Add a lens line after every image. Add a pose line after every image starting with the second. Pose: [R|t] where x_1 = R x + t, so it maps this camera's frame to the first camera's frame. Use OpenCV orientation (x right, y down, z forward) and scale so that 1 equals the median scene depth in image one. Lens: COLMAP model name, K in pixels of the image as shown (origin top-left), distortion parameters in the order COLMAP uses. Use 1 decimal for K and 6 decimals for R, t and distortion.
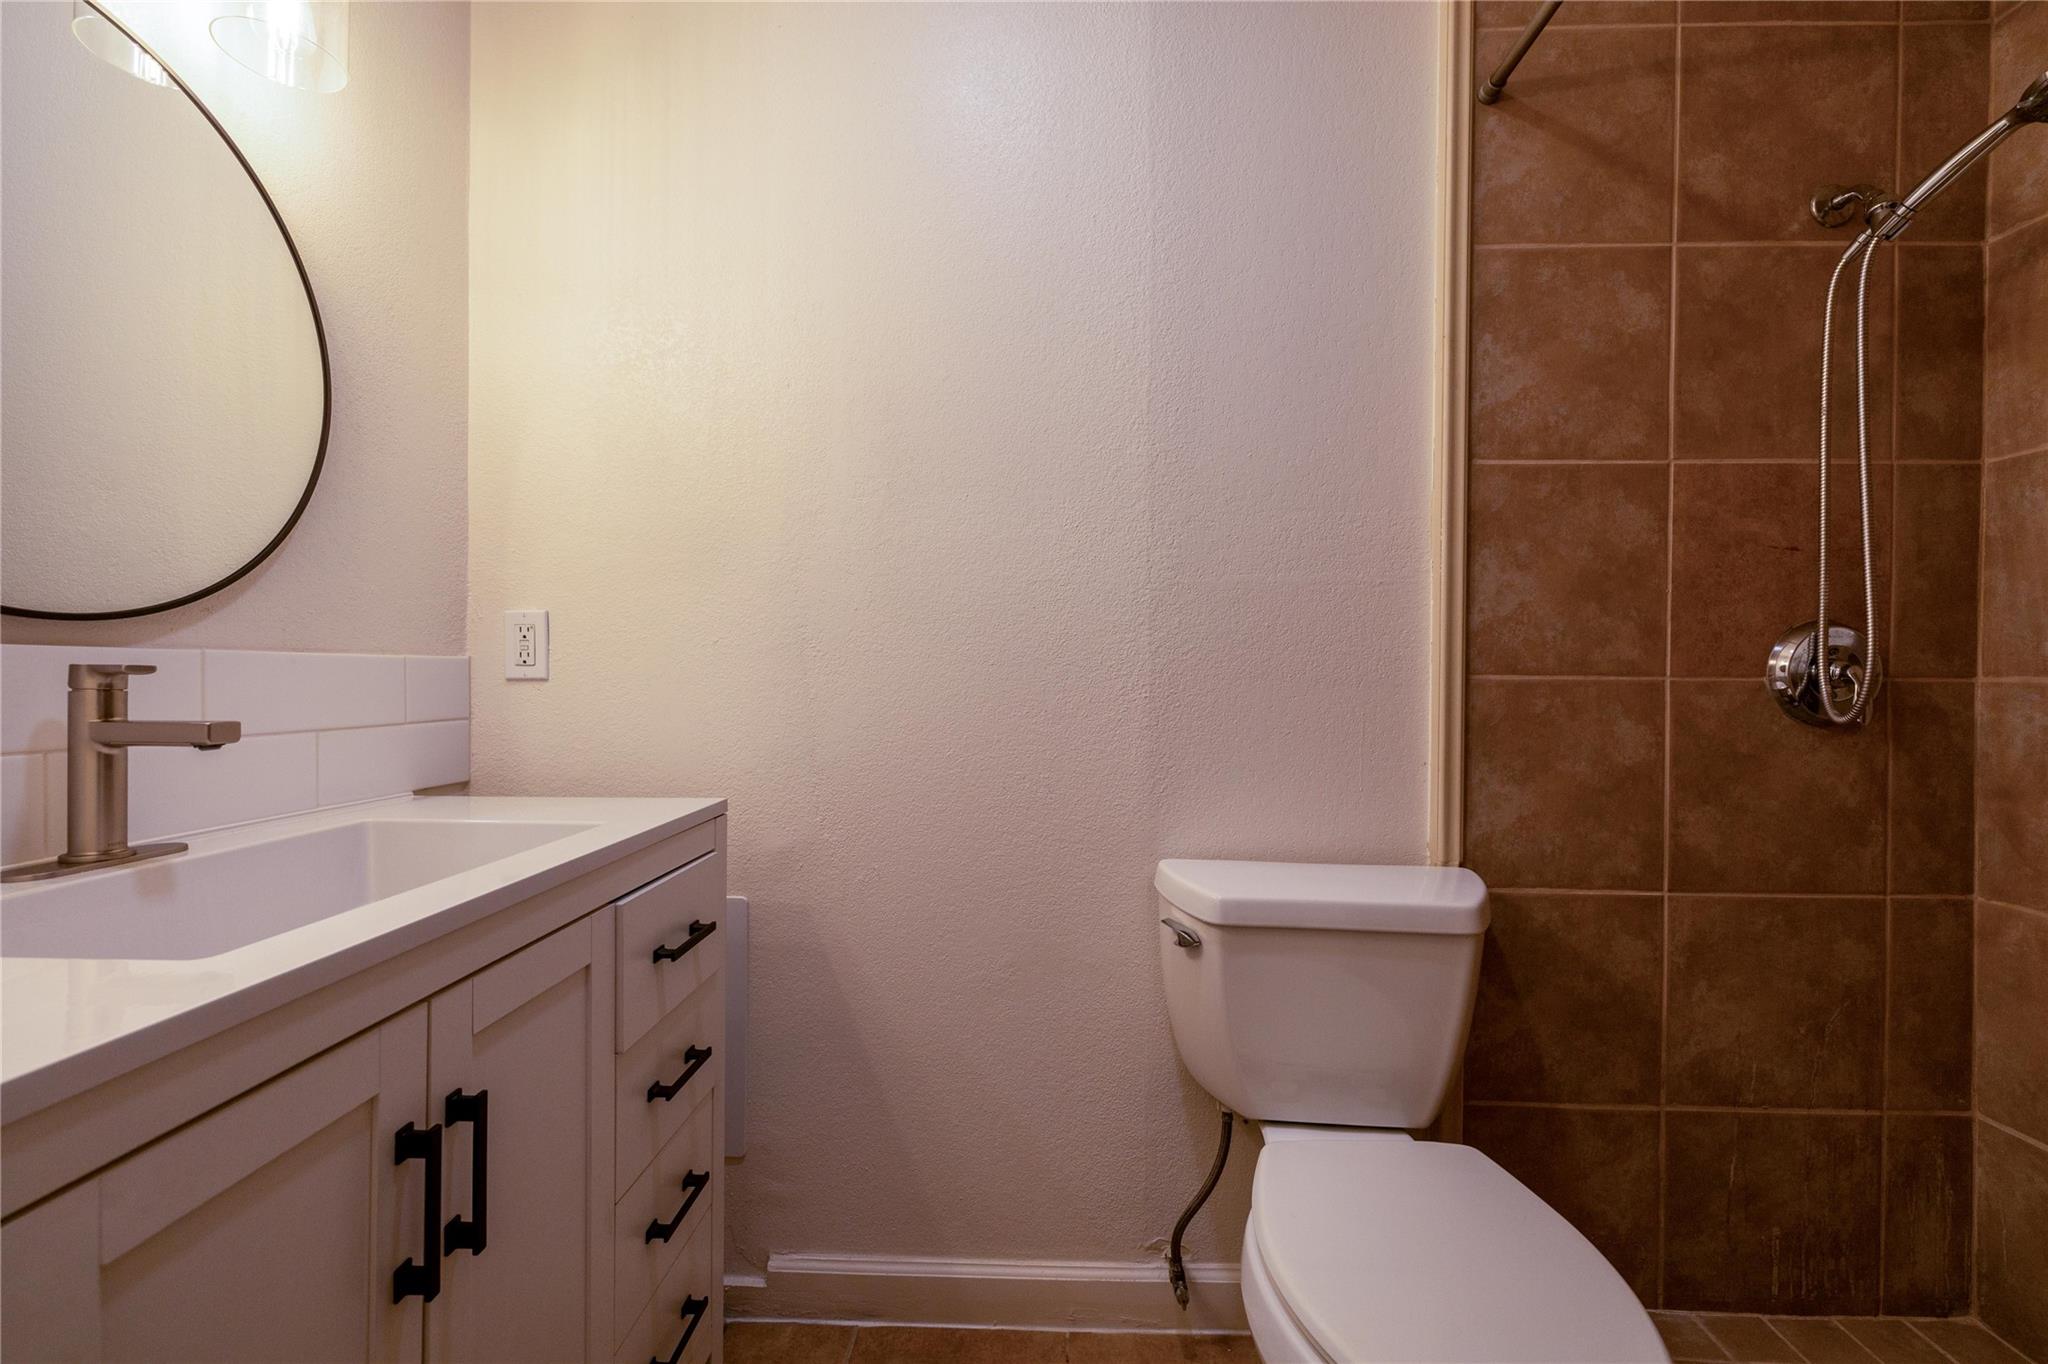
lens RADIAL K [[867.0, 0, 1028.6], [0, 867.0, 676.6], [0, 0, 1]] dist [-0.000670, -0.000774]
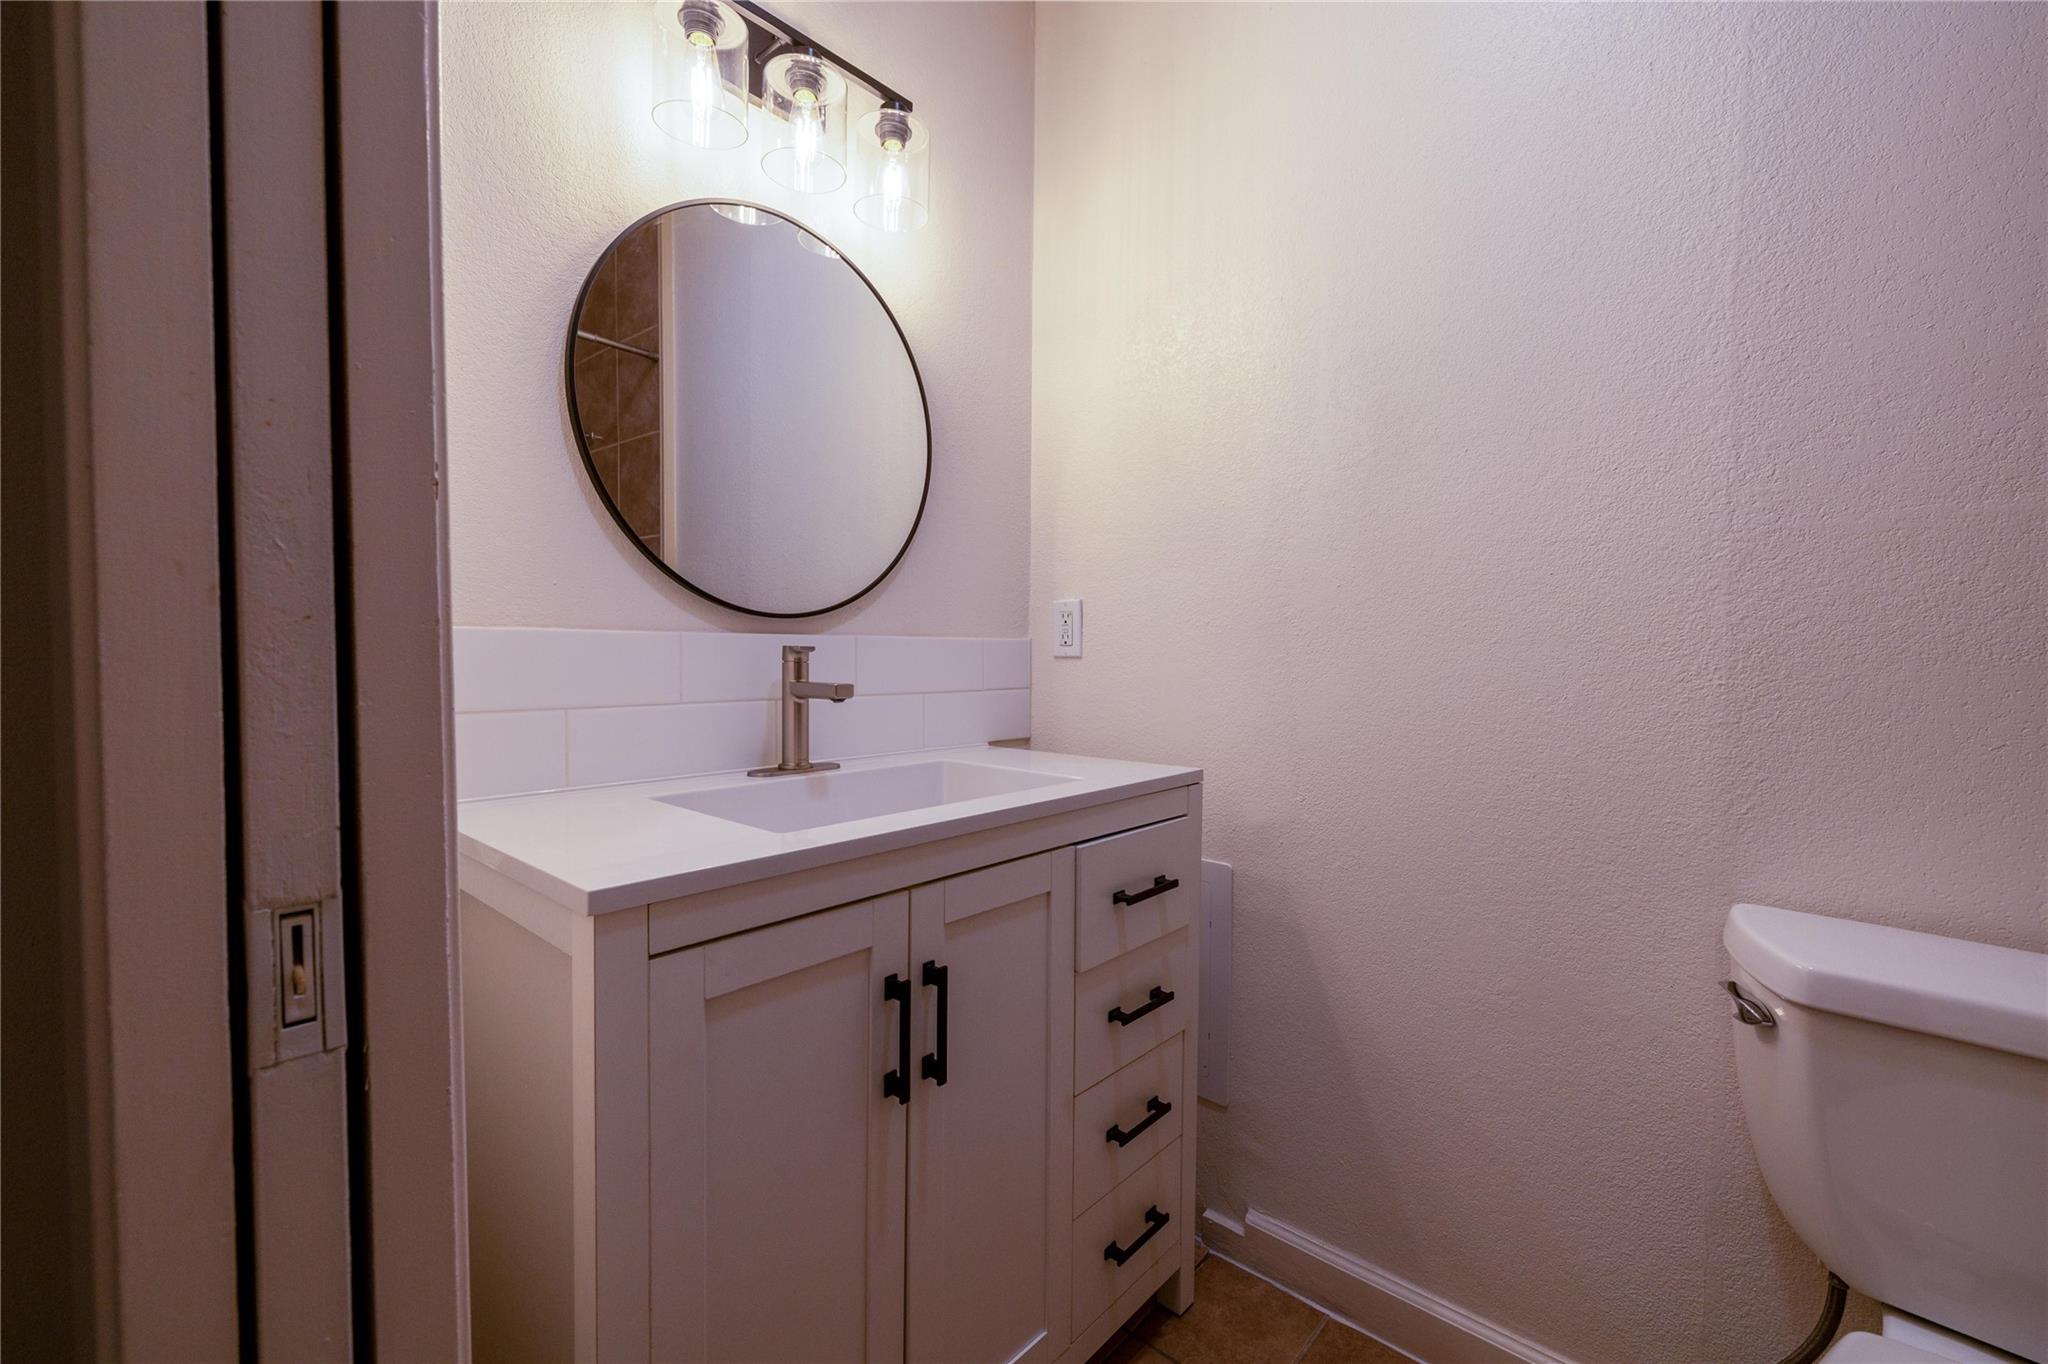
lens RADIAL K [[867.0, 0, 1026.5], [0, 867.0, 676.6], [0, 0, 1]] dist [-0.000670, -0.000774]
pose [[0.762403, 0.019568, -0.646806, 0.190291], [-0.004554, 0.999680, 0.024877, 0.000714], [0.647086, -0.016021, 0.762249, 0.045161]]
